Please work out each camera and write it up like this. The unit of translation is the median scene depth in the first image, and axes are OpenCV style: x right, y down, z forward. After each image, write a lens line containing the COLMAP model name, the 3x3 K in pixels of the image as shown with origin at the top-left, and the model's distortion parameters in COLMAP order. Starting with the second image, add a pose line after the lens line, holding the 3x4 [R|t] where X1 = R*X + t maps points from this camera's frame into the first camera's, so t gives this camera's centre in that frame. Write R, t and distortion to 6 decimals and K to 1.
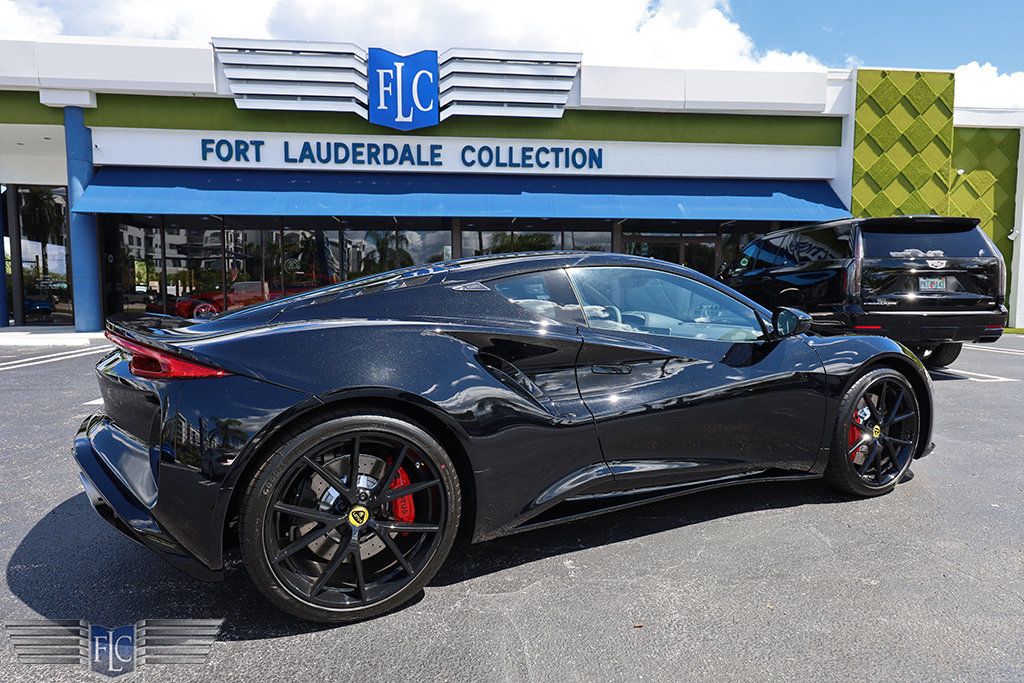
lens RADIAL K [[587.5, 0, 512.0], [0, 587.5, 341.5], [0, 0, 1]] dist [-0.000038, 0.001180]
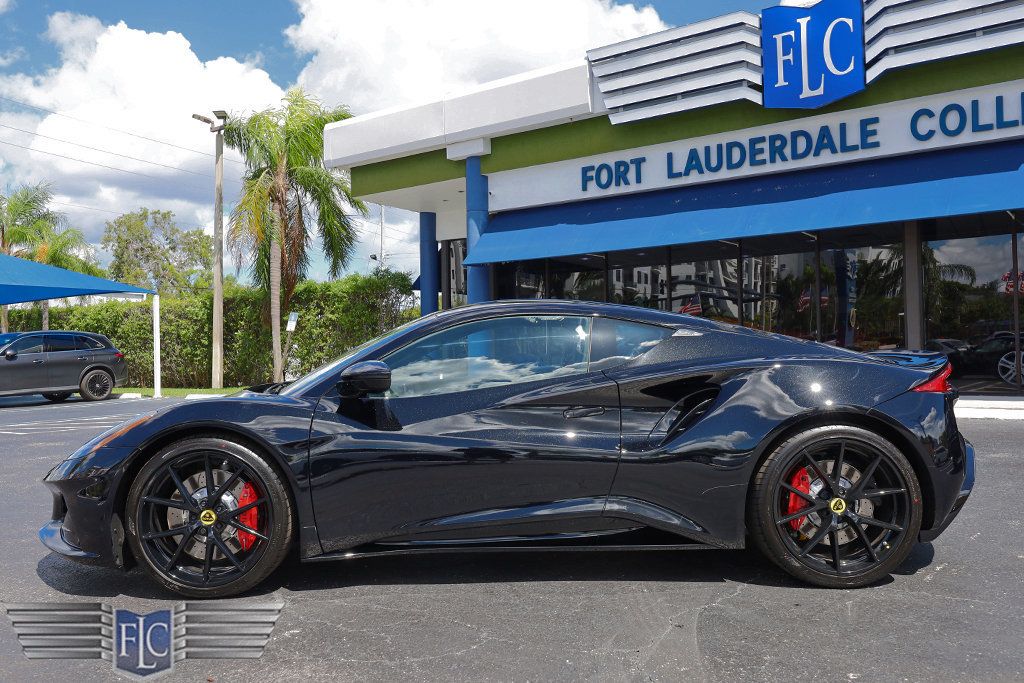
lens RADIAL K [[850.8, 0, 496.8], [0, 850.8, 324.6], [0, 0, 1]] dist [0.003161, -0.005241]
pose [[0.732468, -0.035429, -0.679879, 0.214011], [-0.035212, 0.995337, -0.089803, -0.000093], [0.679890, 0.089717, 0.727805, 0.031740]]
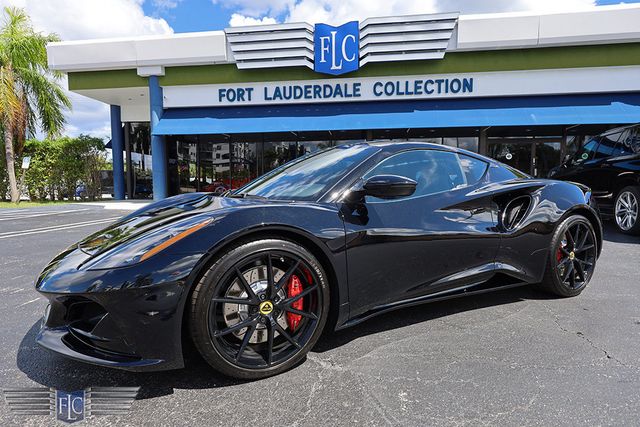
lens RADIAL K [[367.4, 0, 320.0], [0, 367.4, 213.5], [0, 0, 1]] dist [-0.001130, -0.000912]
pose [[0.969515, 0.017049, -0.244438, 0.018008], [-0.016728, 0.999854, 0.003391, 0.004597], [0.244460, 0.000801, 0.969659, 0.046111]]
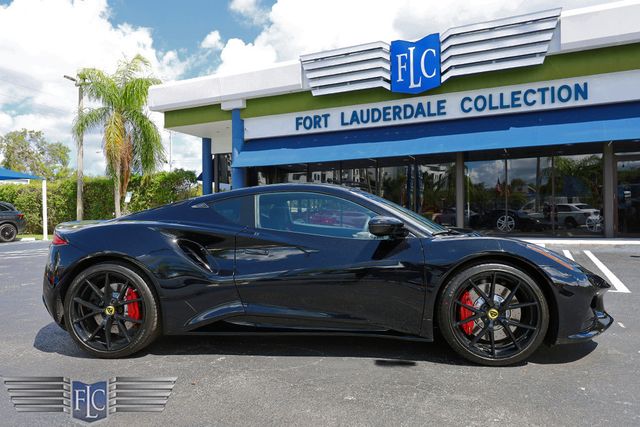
lens RADIAL K [[454.1, 0, 320.0], [0, 454.1, 213.5], [0, 0, 1]] dist [0.000161, -0.002552]
pose [[0.850333, -0.011169, -0.526127, 0.182201], [-0.029386, 0.997207, -0.068663, 0.003716], [0.525424, 0.073847, 0.847629, -0.008206]]
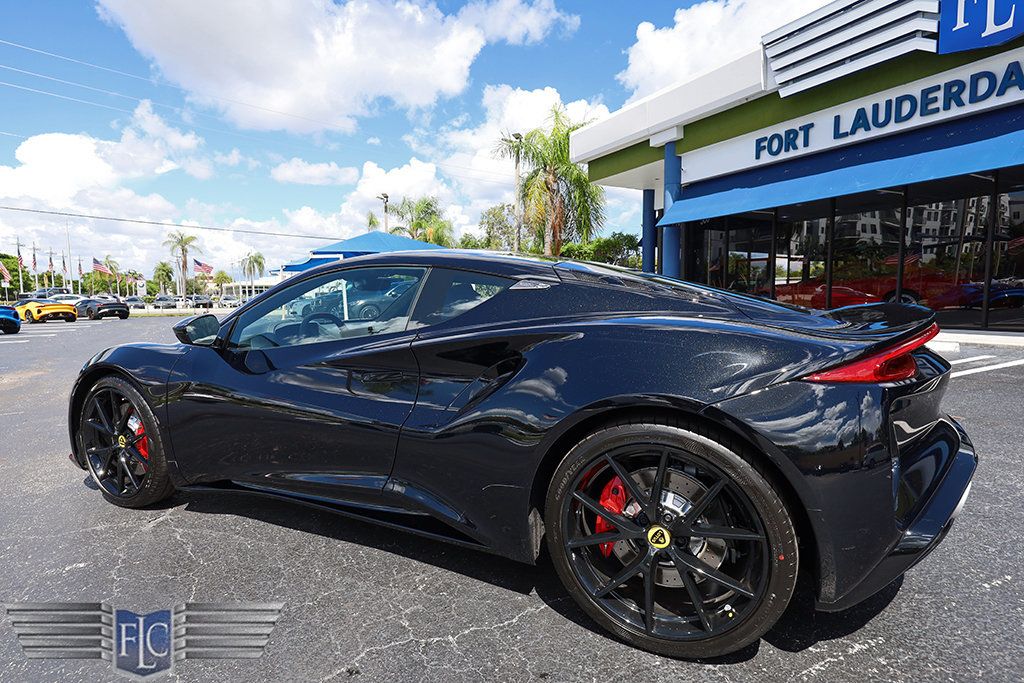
lens RADIAL K [[527.7, 0, 489.7], [0, 527.7, 340.1], [0, 0, 1]] dist [0.001211, -0.000012]
pose [[0.360425, 0.074976, -0.929770, 0.199507], [-0.053175, 0.996795, 0.059768, -0.018675], [0.931271, 0.027898, 0.363257, 0.222485]]
